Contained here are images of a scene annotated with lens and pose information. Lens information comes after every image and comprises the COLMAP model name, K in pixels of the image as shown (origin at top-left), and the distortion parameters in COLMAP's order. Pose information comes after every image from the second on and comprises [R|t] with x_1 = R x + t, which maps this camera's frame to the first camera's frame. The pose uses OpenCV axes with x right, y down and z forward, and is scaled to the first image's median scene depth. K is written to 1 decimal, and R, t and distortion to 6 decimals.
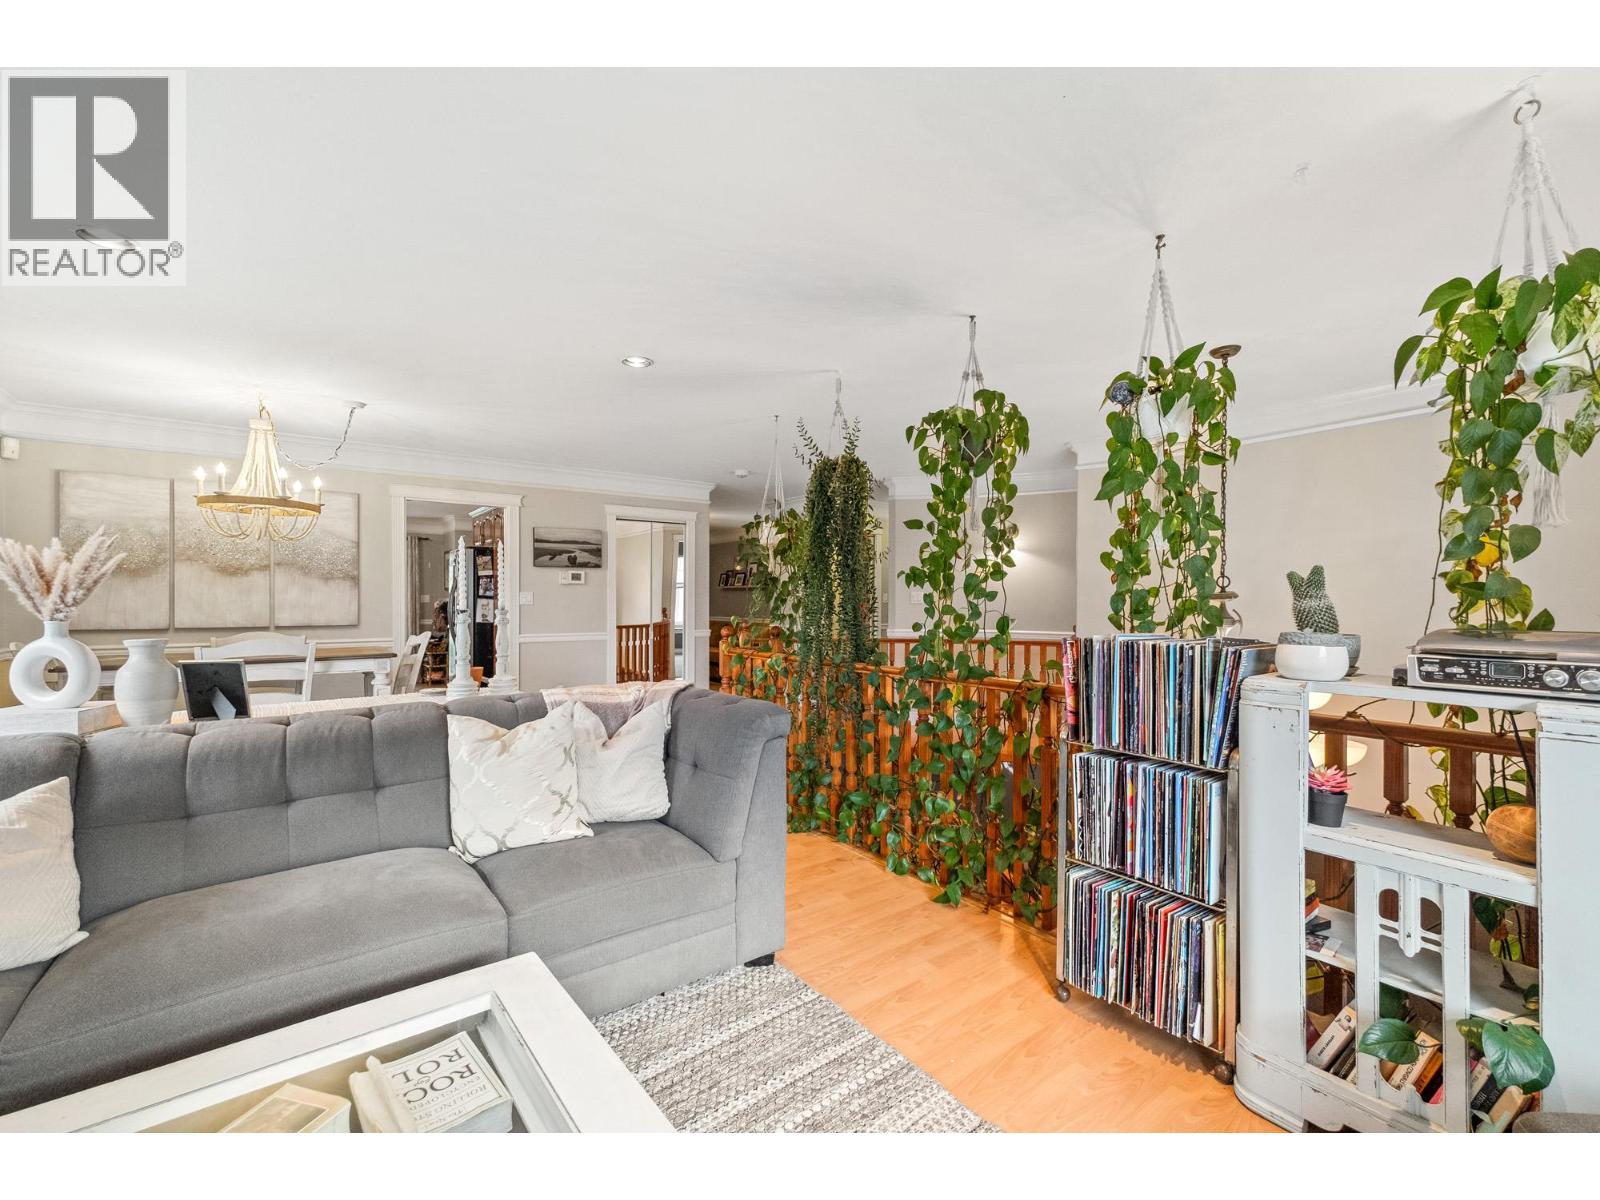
lens RADIAL K [[692.6, 0, 810.1], [0, 692.6, 608.0], [0, 0, 1]] dist [0.008164, -0.000344]
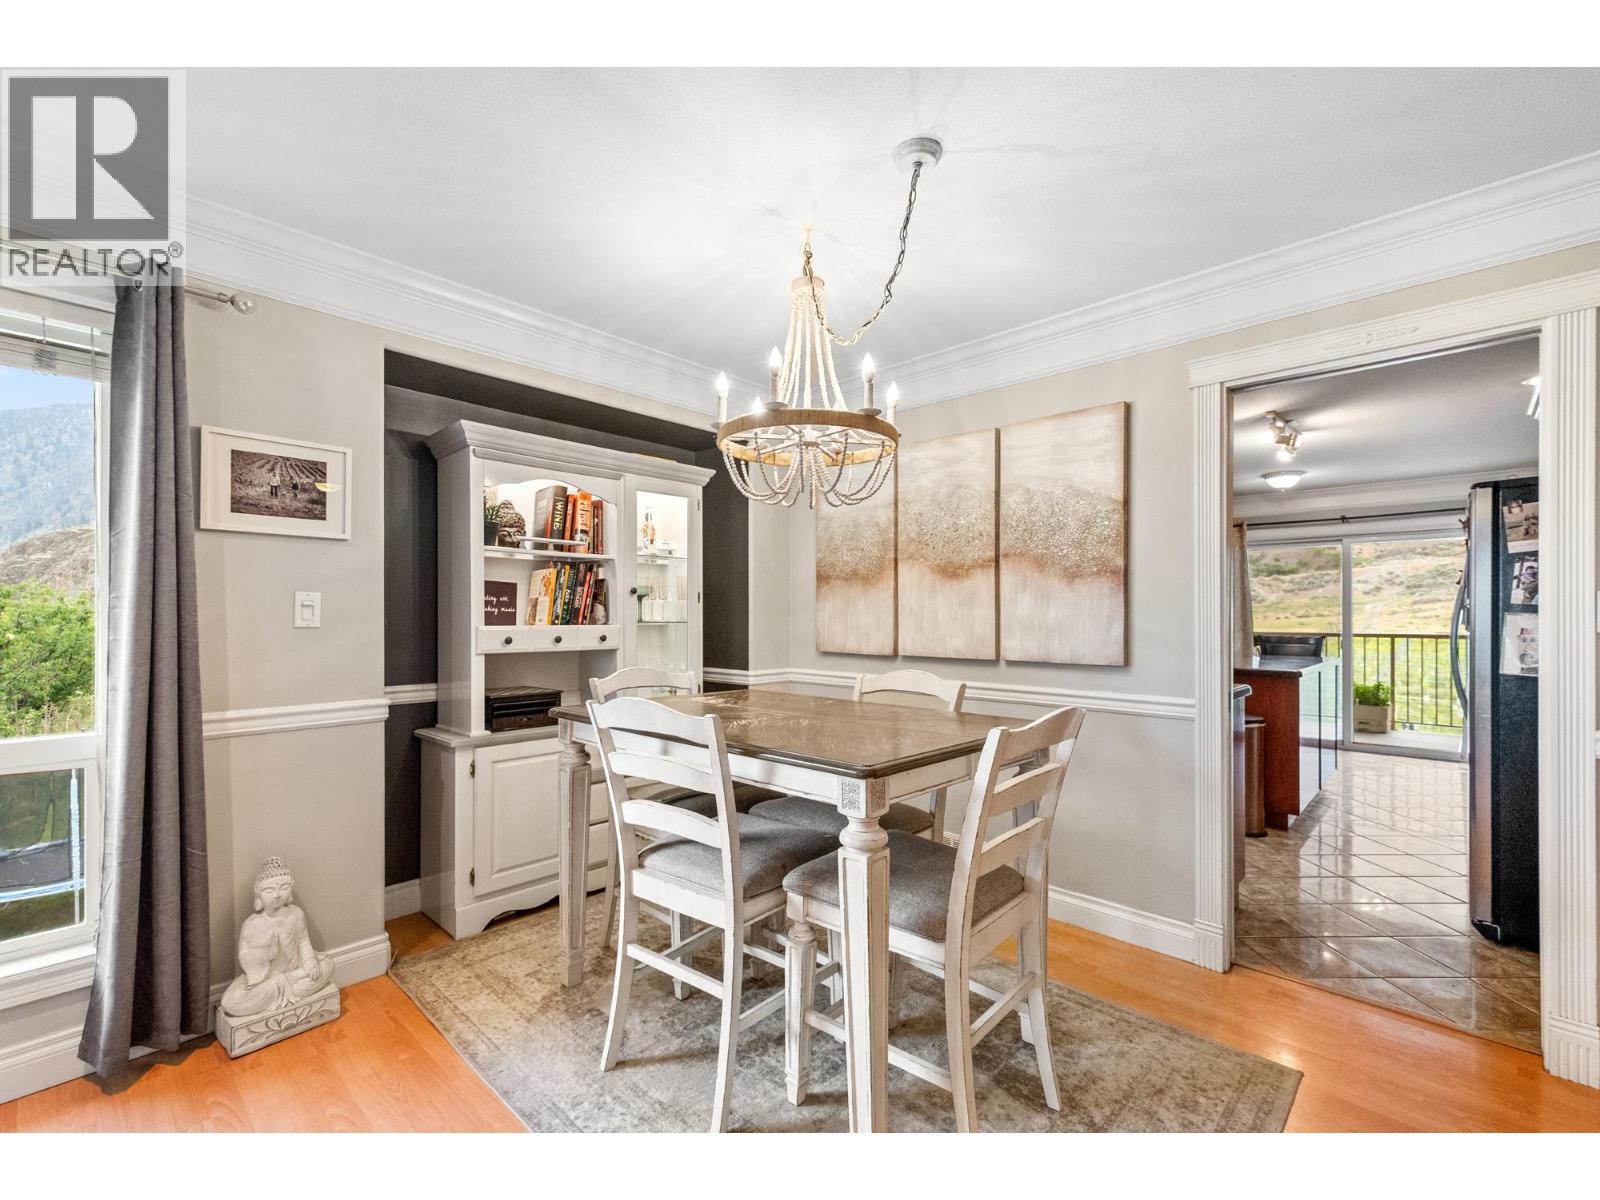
lens RADIAL K [[692.6, 0, 811.8], [0, 692.6, 608.0], [0, 0, 1]] dist [0.008164, -0.000344]
pose [[0.169399, -0.008999, -0.985506, -0.239926], [-0.012103, 0.999864, -0.011210, -0.010831], [0.985473, 0.013826, 0.169267, 0.832031]]
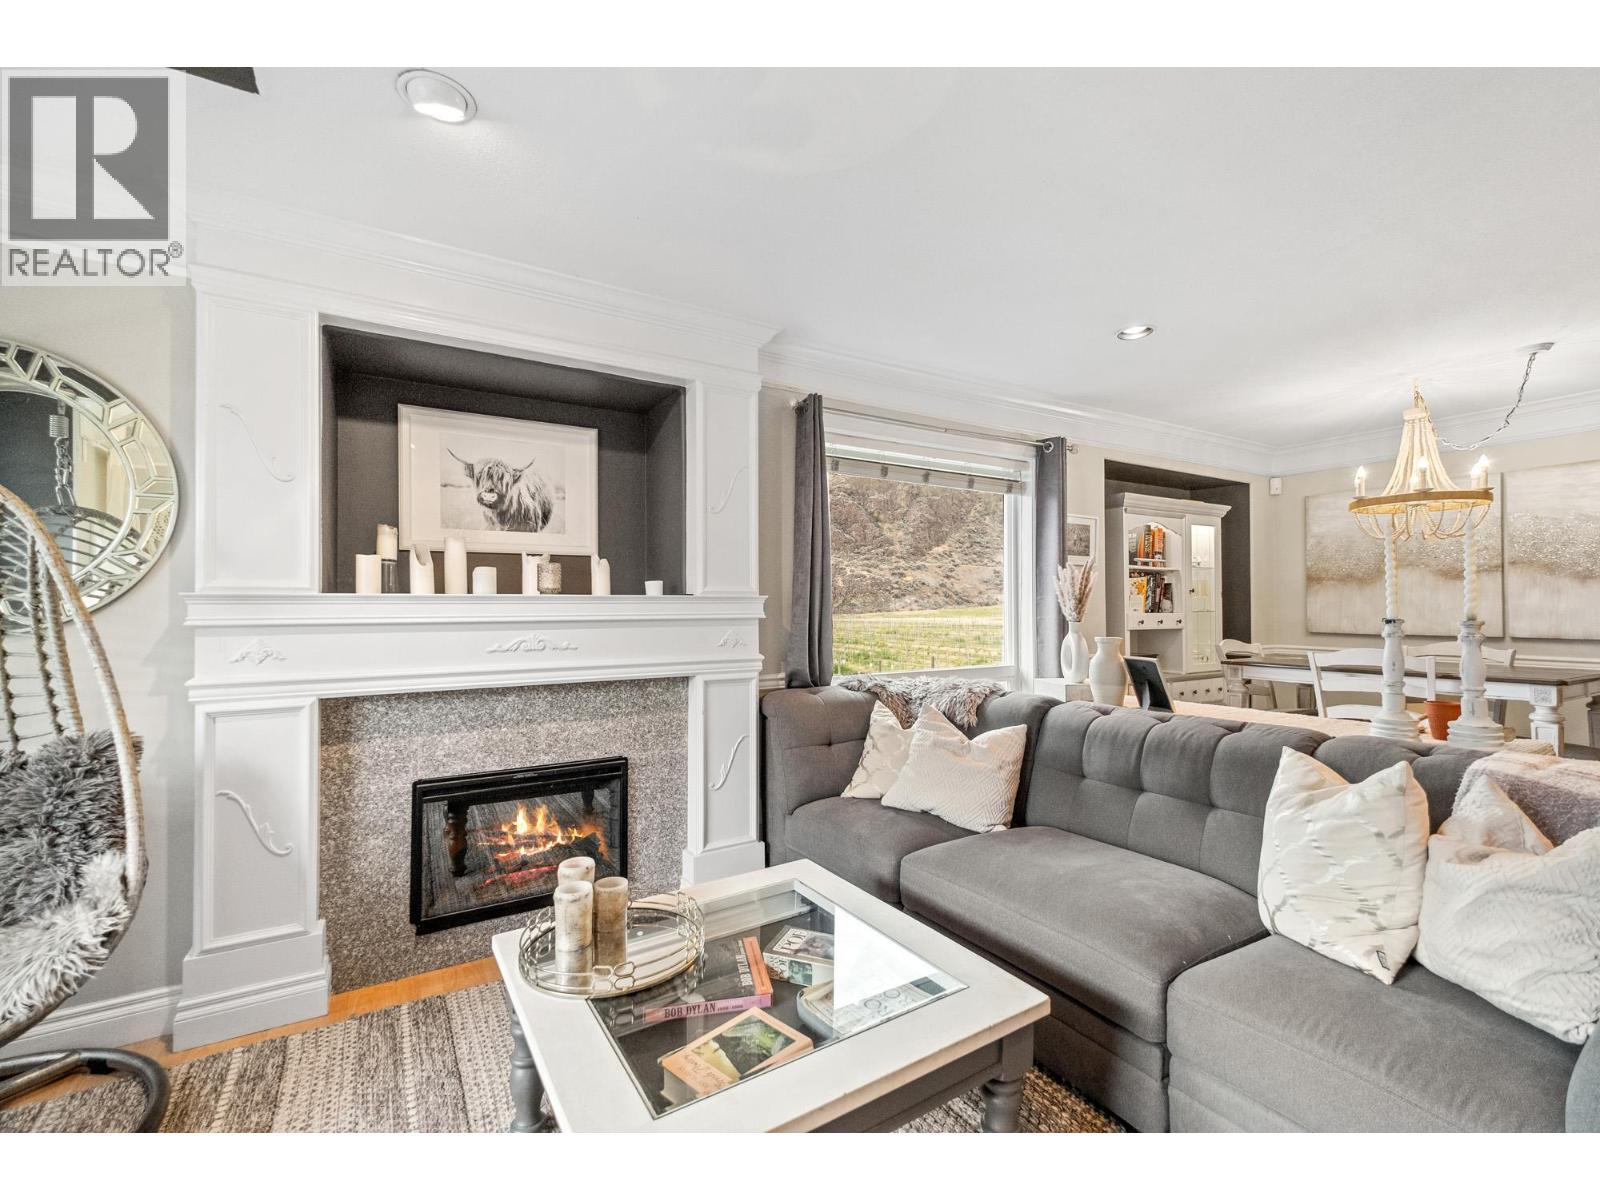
lens RADIAL K [[692.6, 0, 795.9], [0, 692.6, 599.2], [0, 0, 1]] dist [0.008164, -0.000344]
pose [[-0.119985, -0.012146, -0.992701, 0.192918], [-0.008206, 0.999903, -0.011242, -0.003132], [0.992742, 0.006797, -0.120073, 0.276889]]
